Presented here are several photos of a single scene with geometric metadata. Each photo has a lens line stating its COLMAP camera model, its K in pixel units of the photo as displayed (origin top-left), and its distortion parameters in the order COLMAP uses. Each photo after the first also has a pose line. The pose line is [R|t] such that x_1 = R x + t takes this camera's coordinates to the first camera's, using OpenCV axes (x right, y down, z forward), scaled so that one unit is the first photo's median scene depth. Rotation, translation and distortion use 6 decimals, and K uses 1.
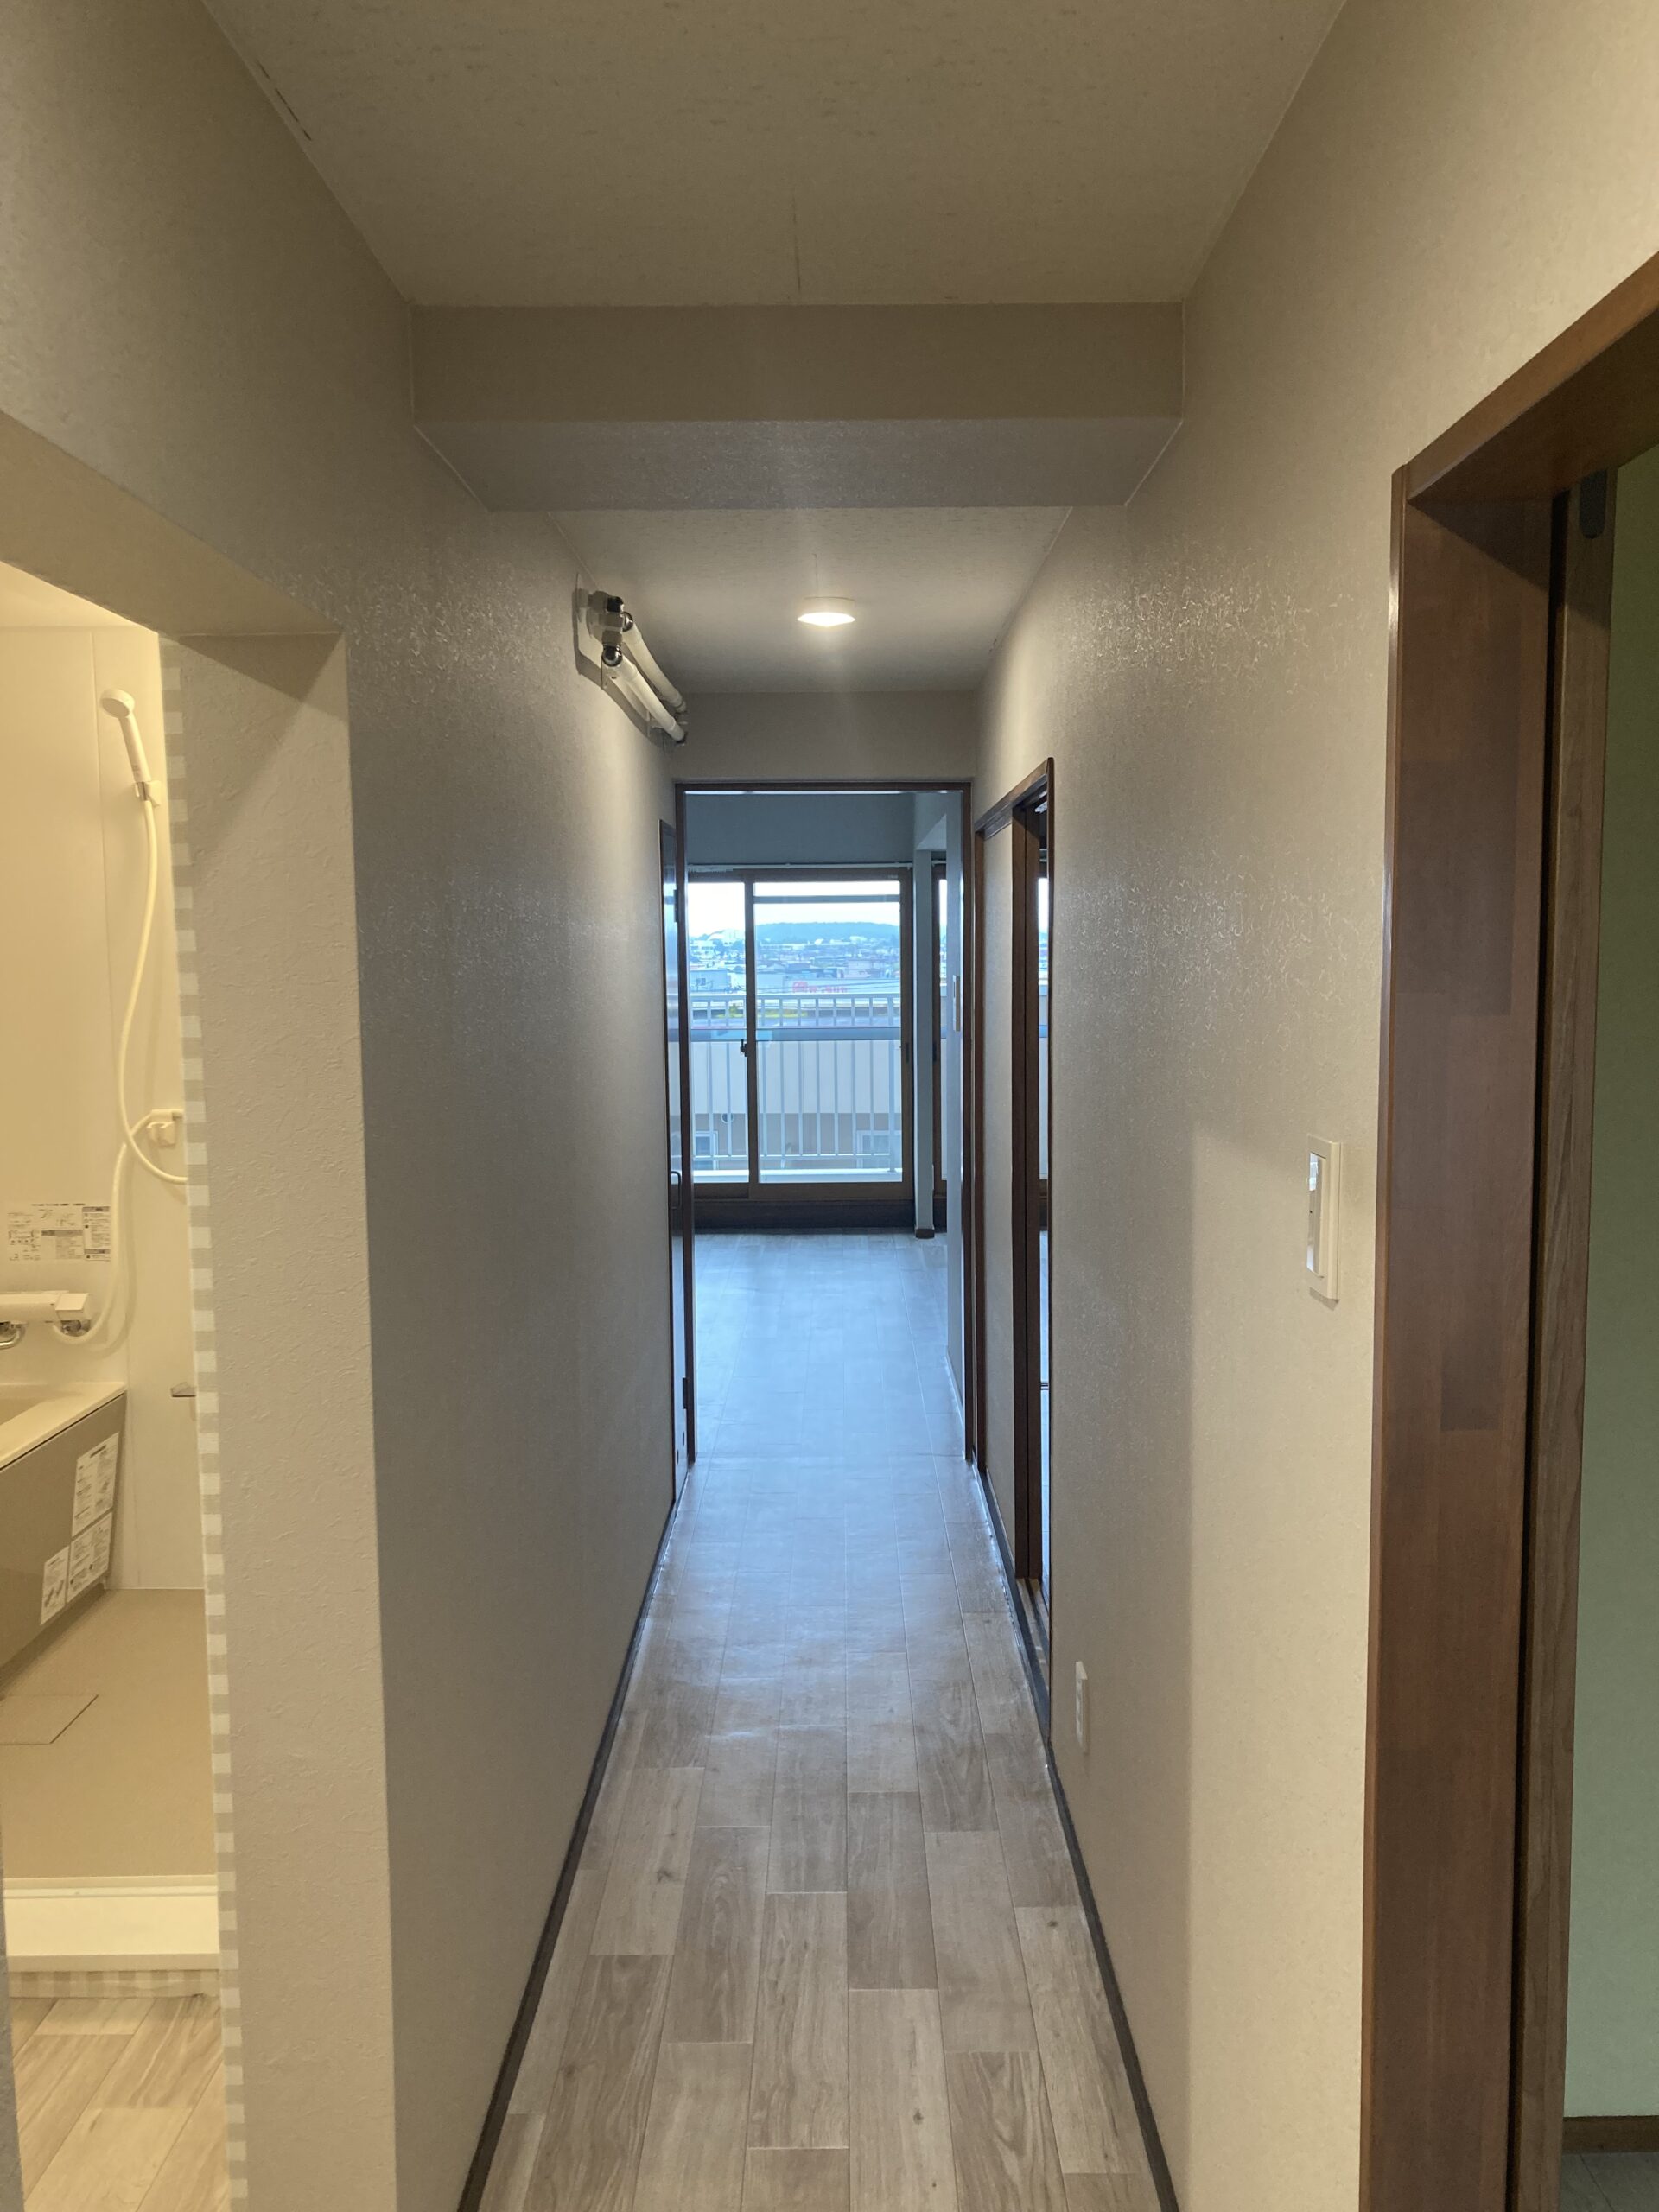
lens RADIAL K [[1800.3, 0, 829.5], [0, 1800.3, 1106.0], [0, 0, 1]] dist [0.044243, -0.048618]
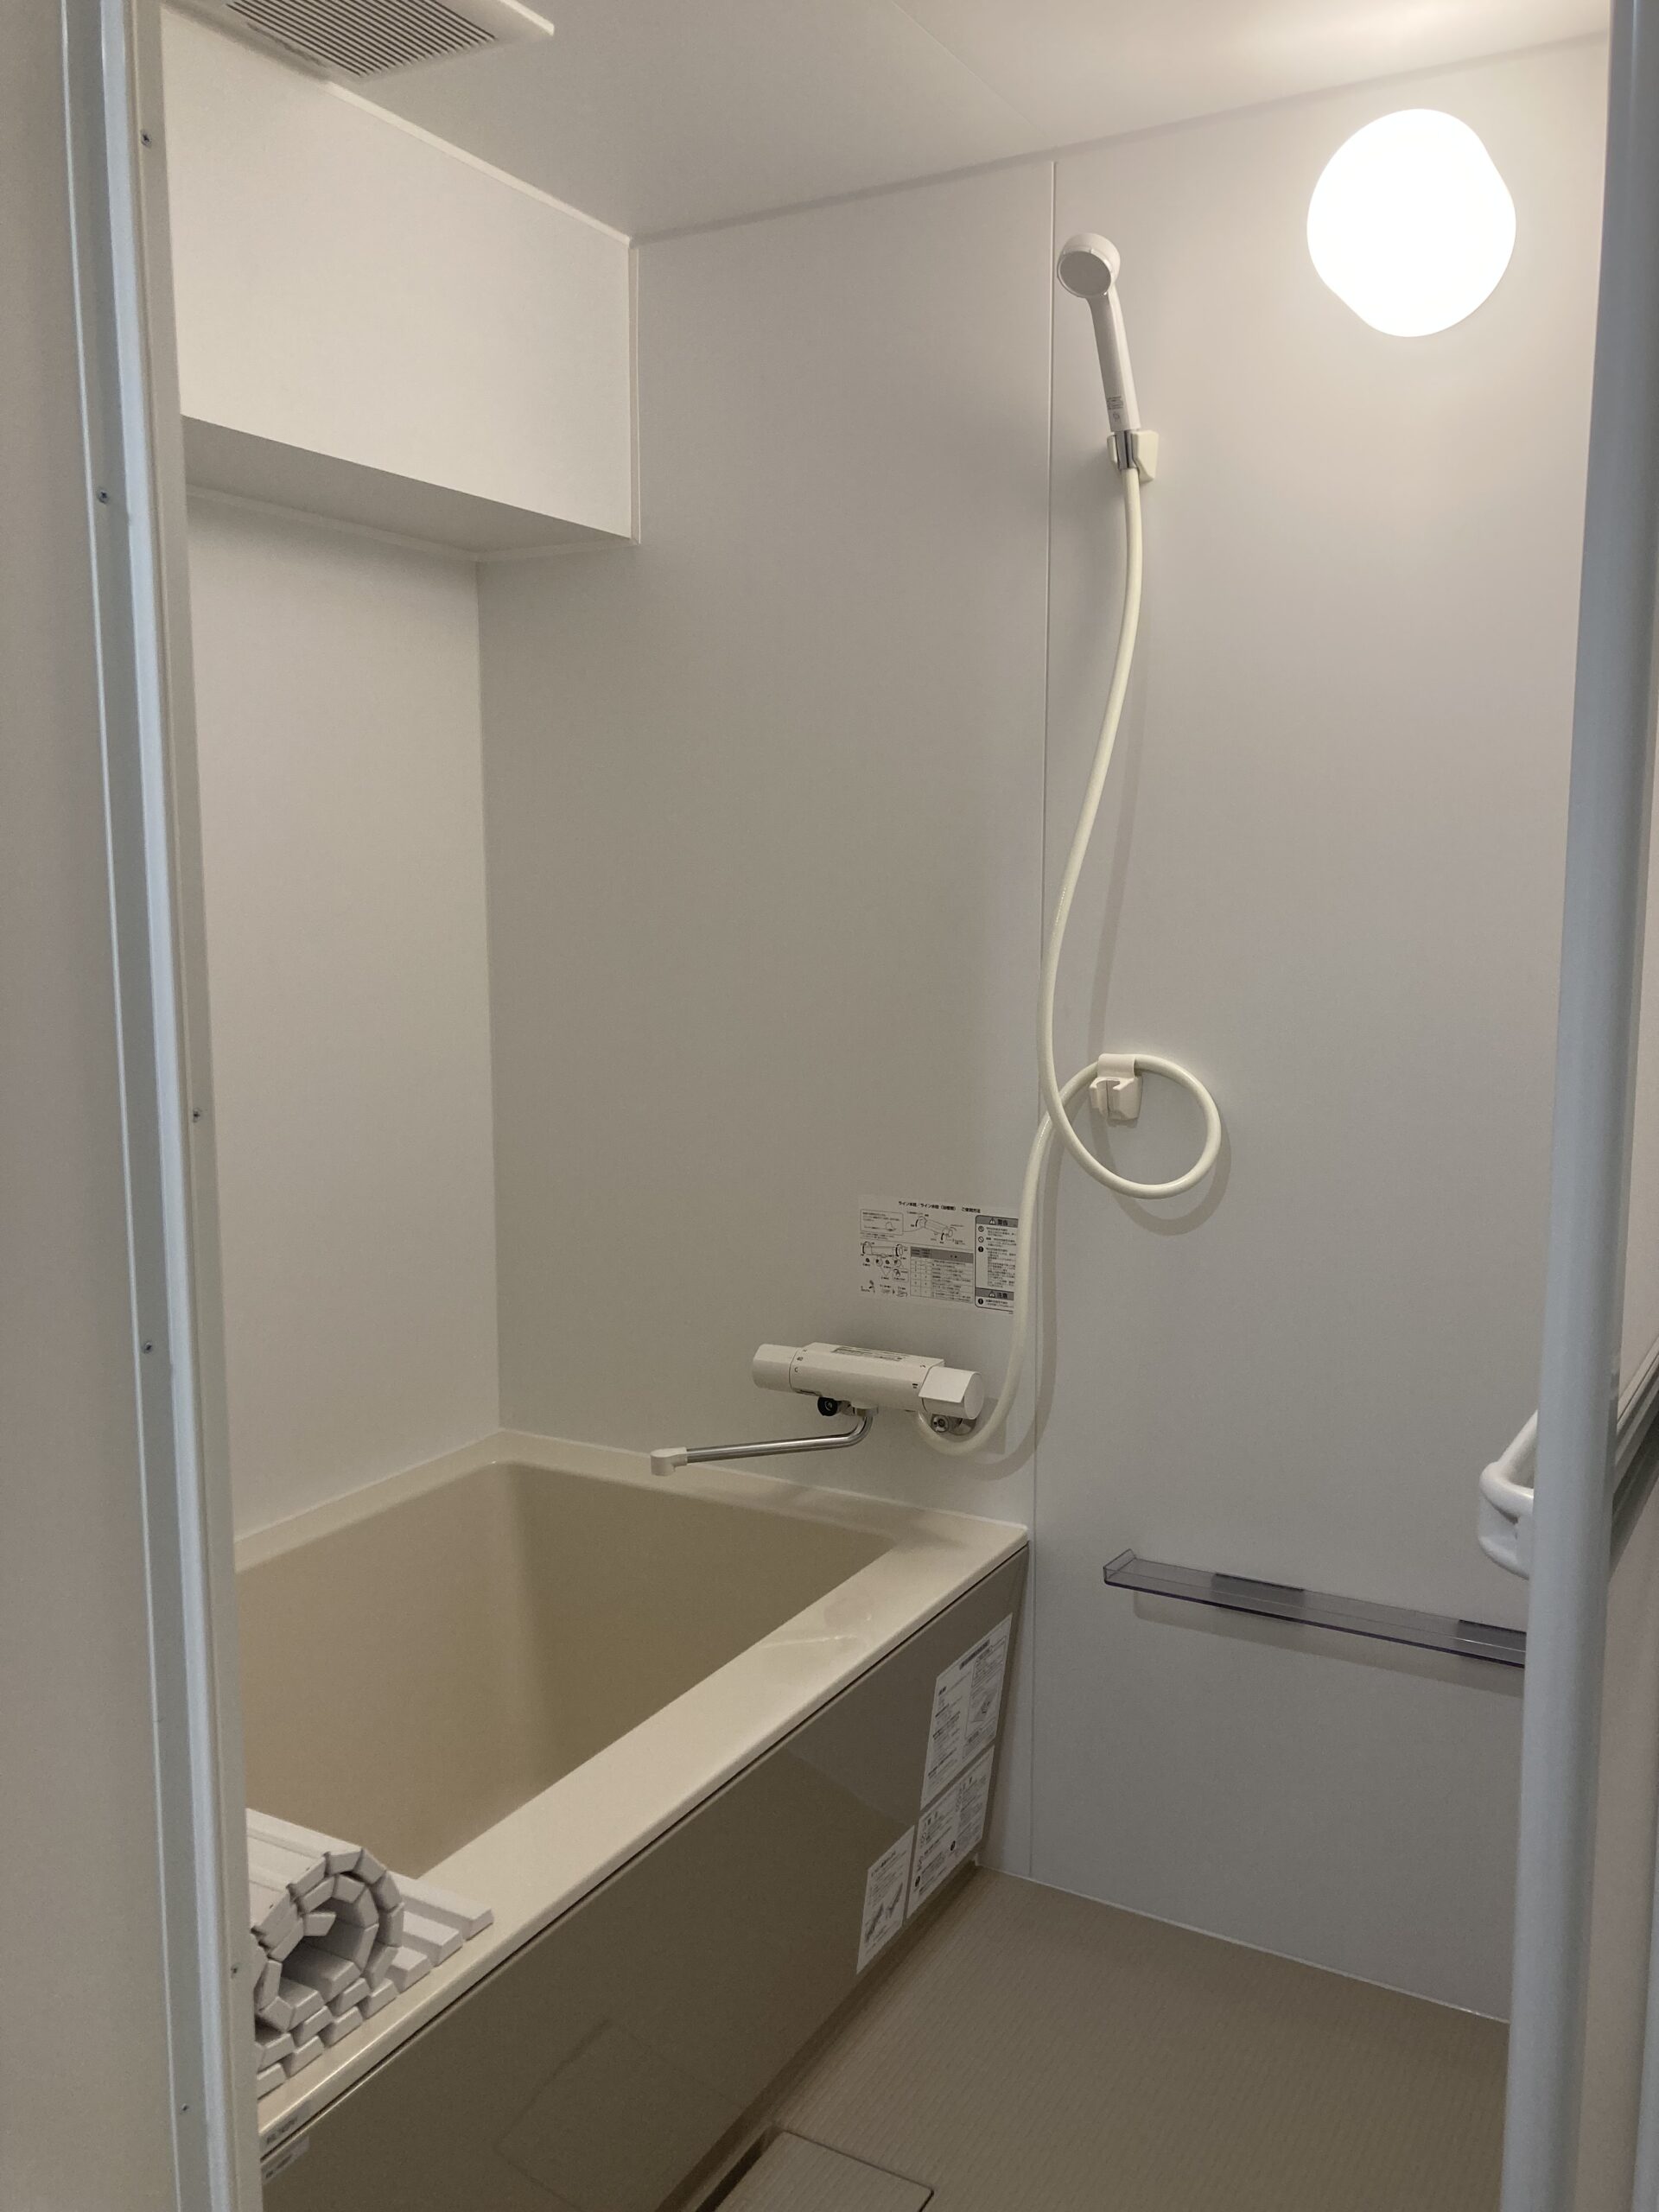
lens RADIAL K [[1800.3, 0, 829.5], [0, 1800.3, 1106.0], [0, 0, 1]] dist [0.044243, -0.048618]
pose [[0.871052, 0.074475, -0.485512, -0.181392], [-0.055006, 0.997011, 0.054250, -0.007099], [0.488101, -0.020549, 0.872545, 0.488064]]
